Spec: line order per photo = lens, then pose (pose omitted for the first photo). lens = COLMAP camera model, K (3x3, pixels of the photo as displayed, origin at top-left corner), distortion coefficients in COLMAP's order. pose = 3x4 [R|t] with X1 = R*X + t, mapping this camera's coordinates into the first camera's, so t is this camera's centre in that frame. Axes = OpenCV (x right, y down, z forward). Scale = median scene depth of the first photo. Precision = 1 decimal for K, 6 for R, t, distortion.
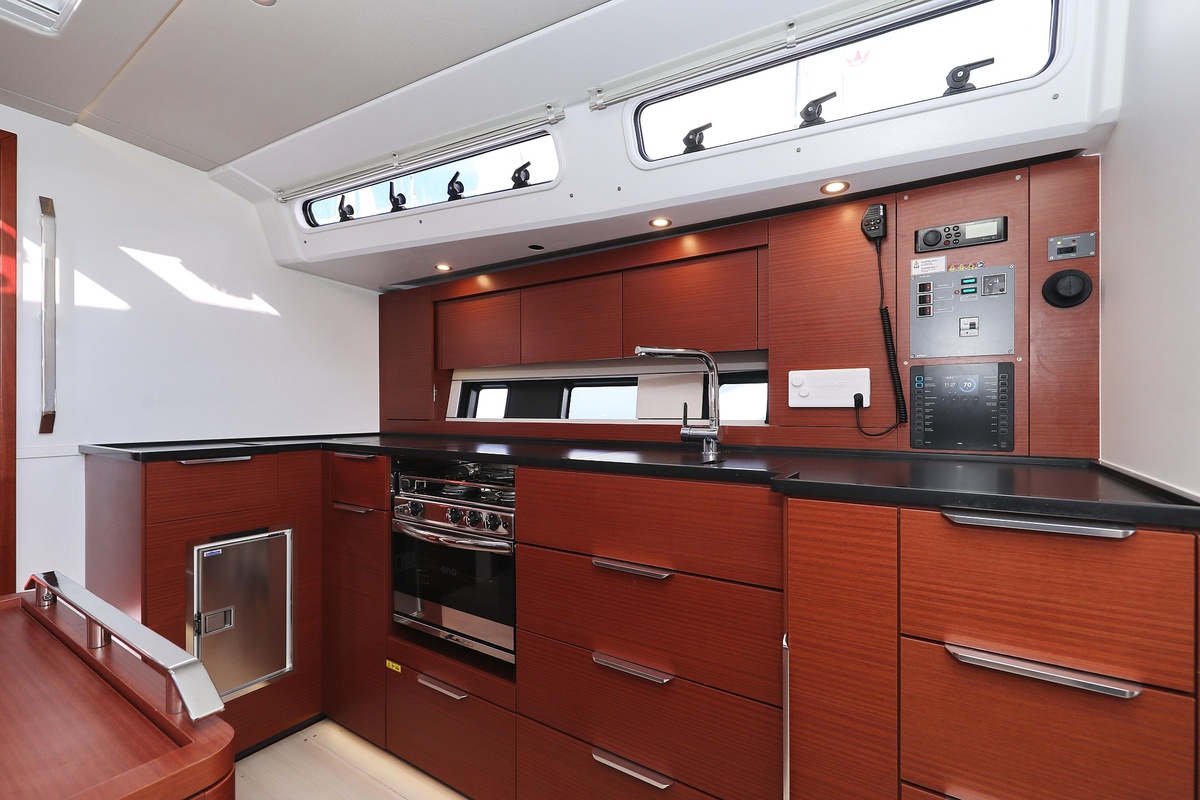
lens RADIAL K [[534.2, 0, 600.8], [0, 534.2, 411.6], [0, 0, 1]] dist [0.001146, -0.000049]
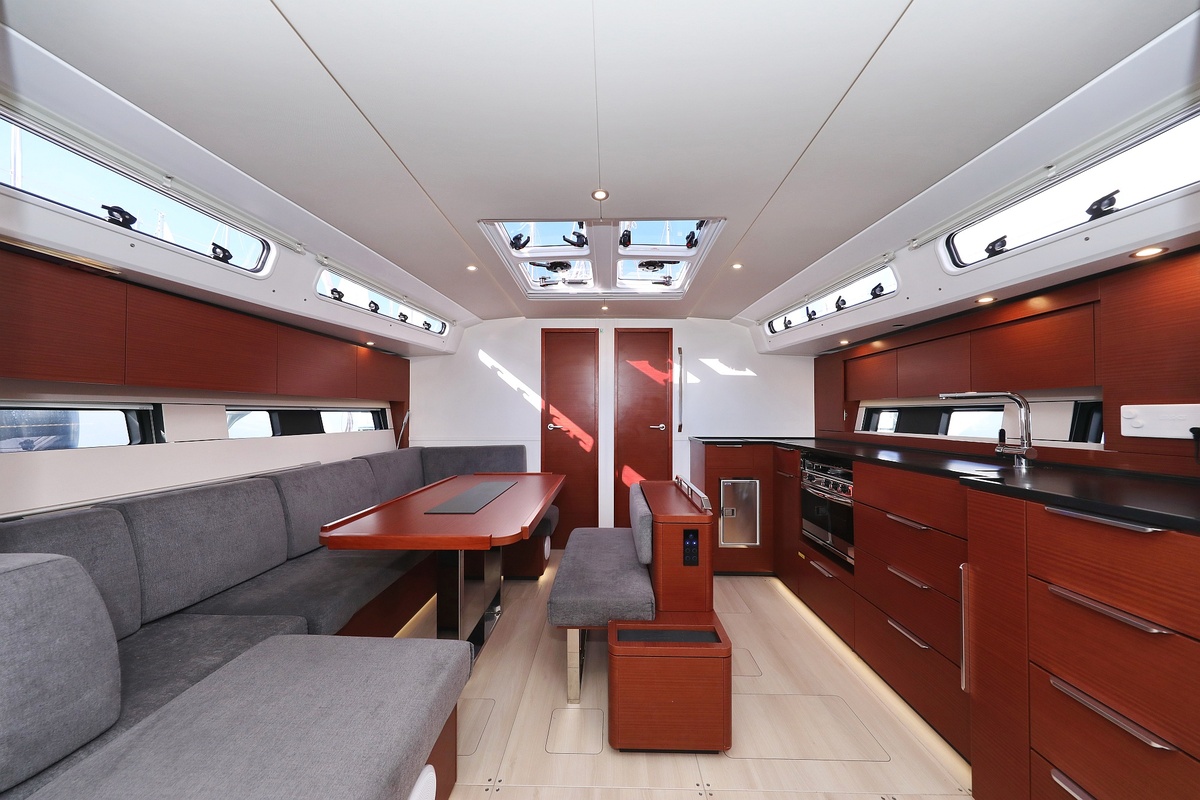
lens RADIAL K [[377.5, 0, 606.3], [0, 377.5, 394.6], [0, 0, 1]] dist [0.001096, 0.000033]
pose [[0.542757, -0.042343, -0.838821, 0.375536], [-0.009958, 0.998334, -0.056839, -0.035187], [0.839830, 0.039203, 0.541431, -0.358193]]
